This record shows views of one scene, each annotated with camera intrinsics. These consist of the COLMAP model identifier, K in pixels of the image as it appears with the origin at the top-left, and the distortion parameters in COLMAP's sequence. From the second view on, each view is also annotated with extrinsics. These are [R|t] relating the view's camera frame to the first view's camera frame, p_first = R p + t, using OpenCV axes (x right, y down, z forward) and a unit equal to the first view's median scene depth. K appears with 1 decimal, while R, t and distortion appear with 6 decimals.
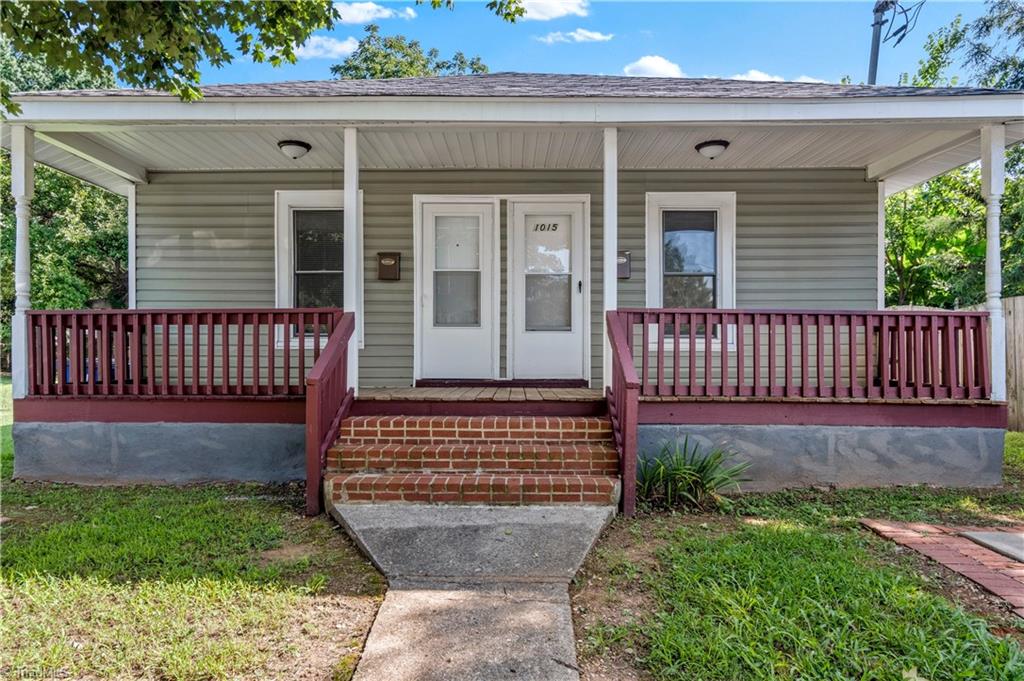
lens RADIAL K [[579.2, 0, 492.3], [0, 579.2, 353.1], [0, 0, 1]] dist [0.003926, 0.000793]
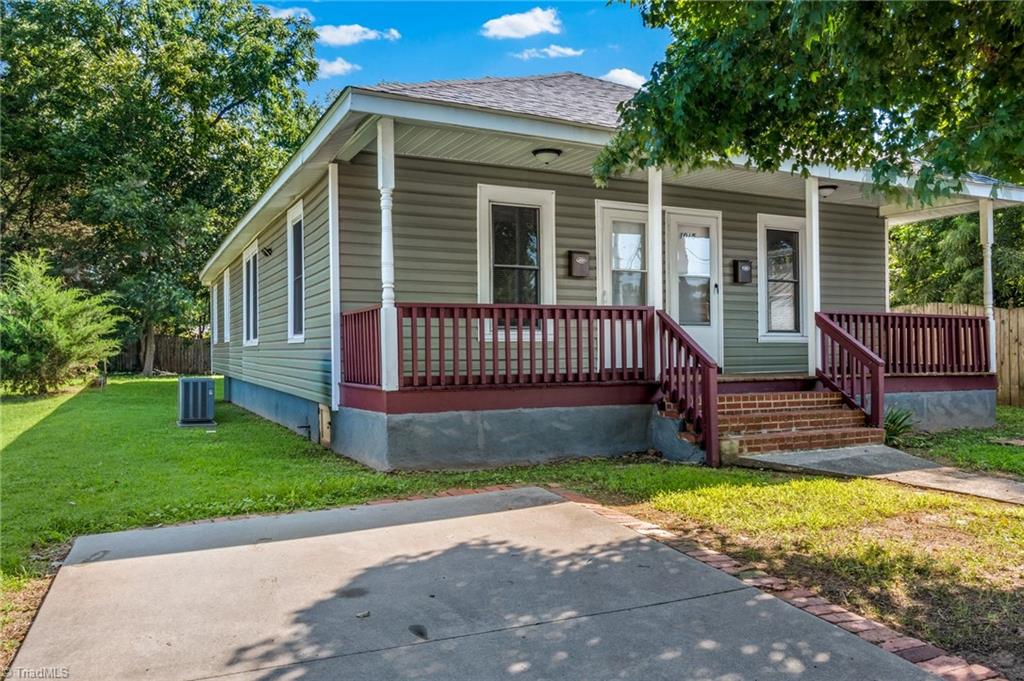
lens RADIAL K [[776.2, 0, 513.9], [0, 776.2, 337.8], [0, 0, 1]] dist [0.012164, -0.000039]
pose [[0.887809, 0.000216, 0.460211, -1.249321], [0.004319, 0.999952, -0.008800, -0.001436], [-0.460191, 0.009800, 0.887766, -0.293873]]
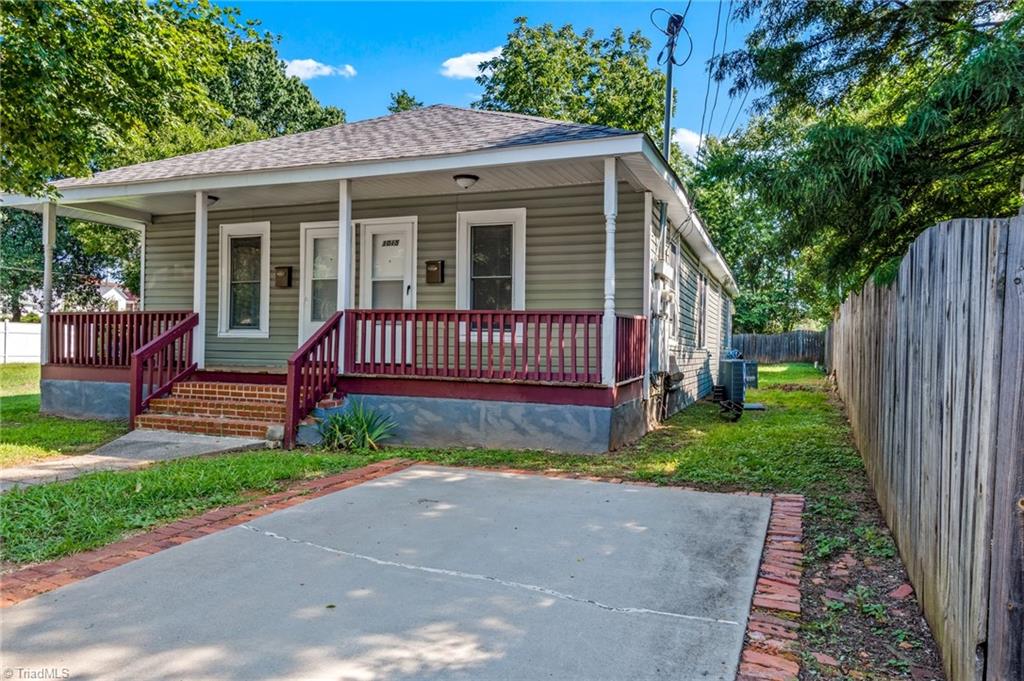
lens RADIAL K [[639.4, 0, 512.6], [0, 639.4, 343.9], [0, 0, 1]] dist [-0.010052, -0.002375]
pose [[0.947897, 0.012356, -0.318337, 1.061412], [-0.013863, 0.999901, -0.002469, 0.002749], [0.318275, 0.006754, 0.947974, -0.313376]]
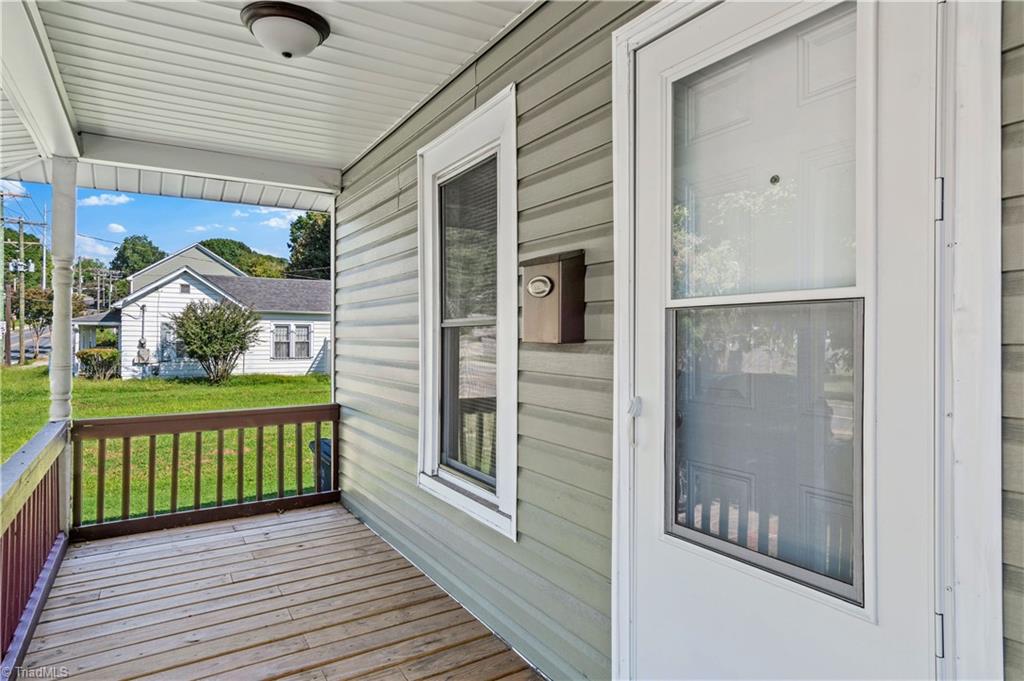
lens RADIAL K [[579.2, 0, 514.4], [0, 579.2, 336.4], [0, 0, 1]] dist [0.003926, 0.000793]
pose [[0.555500, 0.001377, -0.831516, 0.090747], [0.002778, 0.999990, 0.003511, -0.173365], [0.831512, -0.004260, 0.555490, 1.072634]]
